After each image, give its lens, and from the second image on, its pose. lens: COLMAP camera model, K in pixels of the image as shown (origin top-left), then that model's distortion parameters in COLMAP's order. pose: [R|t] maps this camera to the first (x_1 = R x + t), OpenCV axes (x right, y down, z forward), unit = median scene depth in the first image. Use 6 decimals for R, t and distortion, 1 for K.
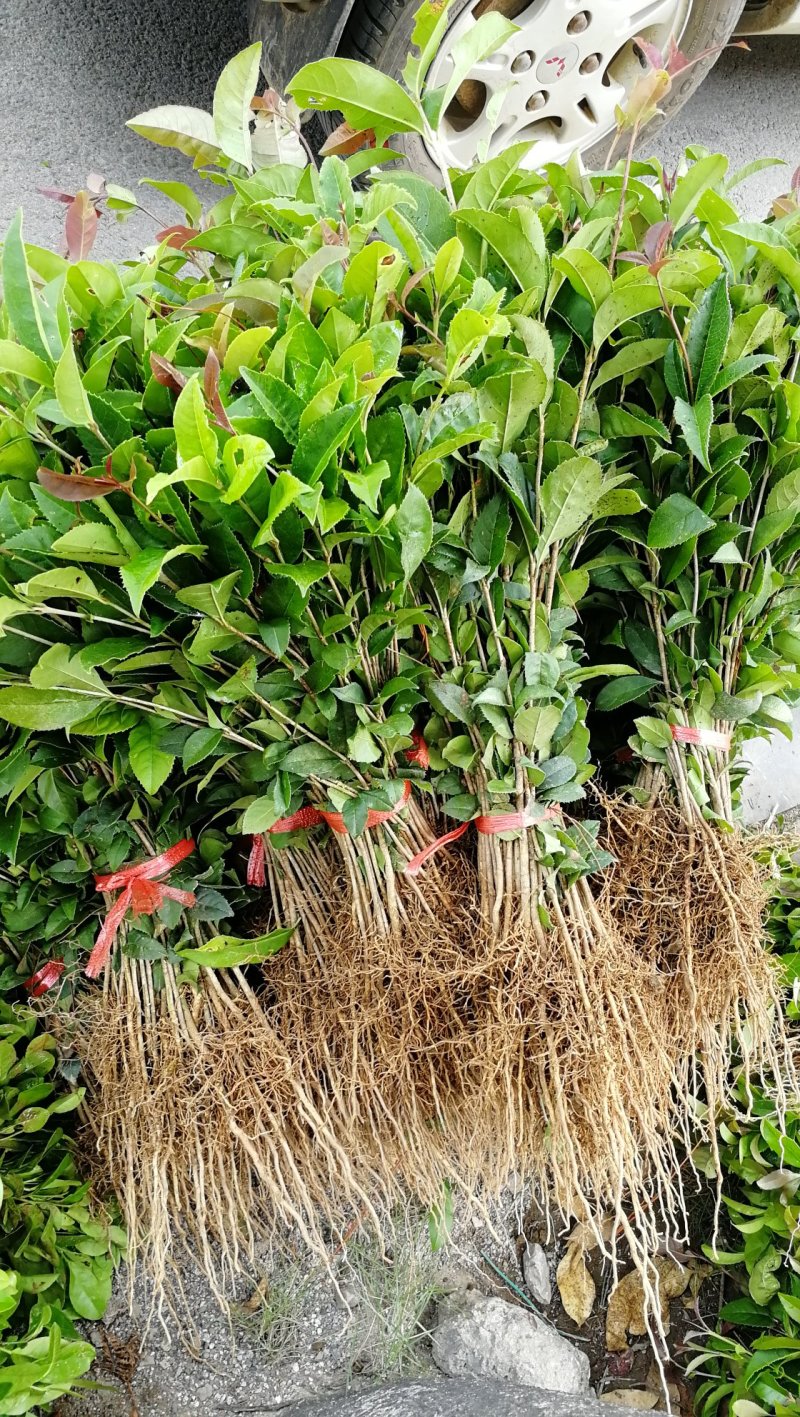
lens RADIAL K [[1153.9, 0, 403.3], [0, 1153.9, 734.4], [0, 0, 1]] dist [0.016517, 0.001460]
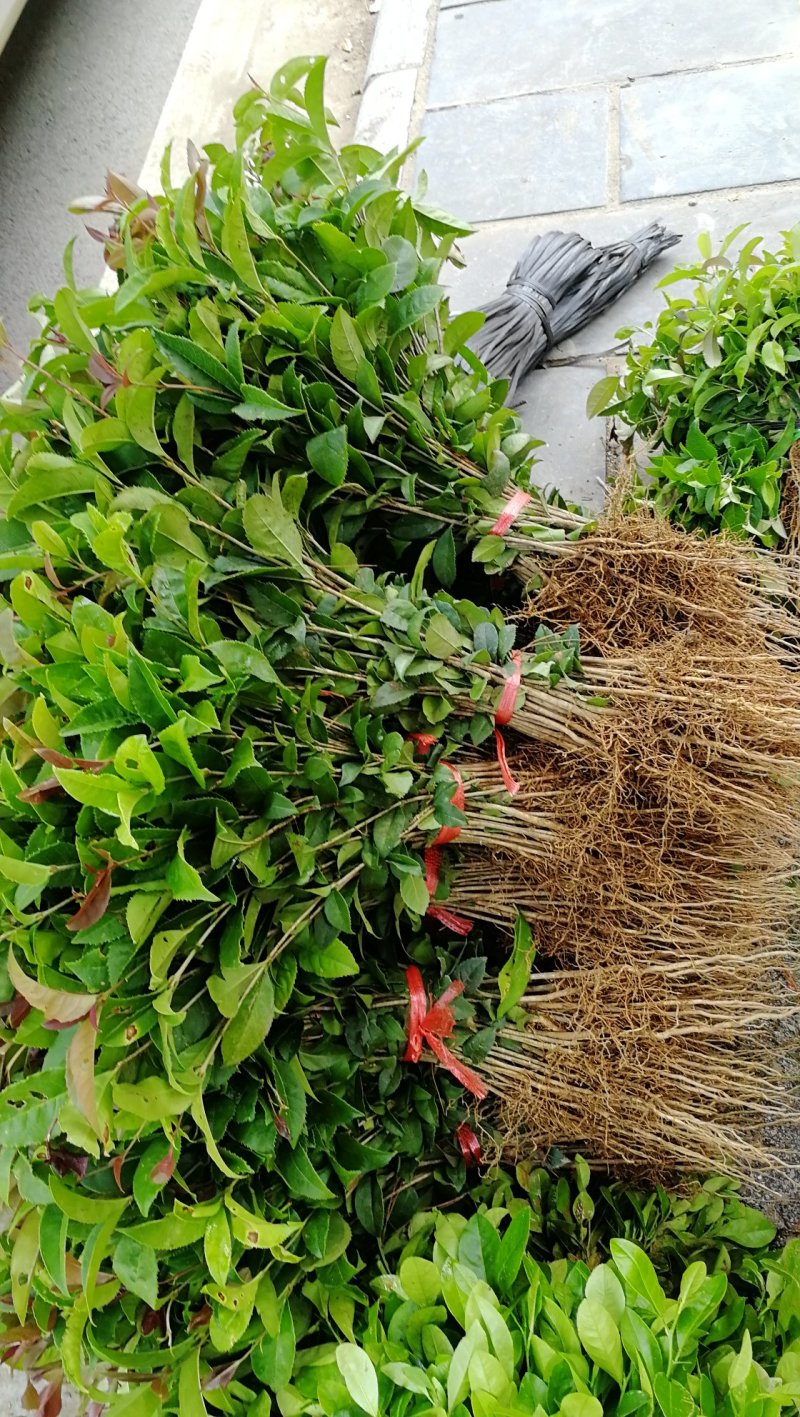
lens RADIAL K [[1139.9, 0, 430.6], [0, 1139.9, 707.0], [0, 0, 1]] dist [0.098818, -0.214872]
pose [[0.407261, -0.910301, 0.074101, -0.033370], [0.912741, 0.408533, 0.002218, 0.007215], [-0.032291, 0.066732, 0.997248, -0.115834]]
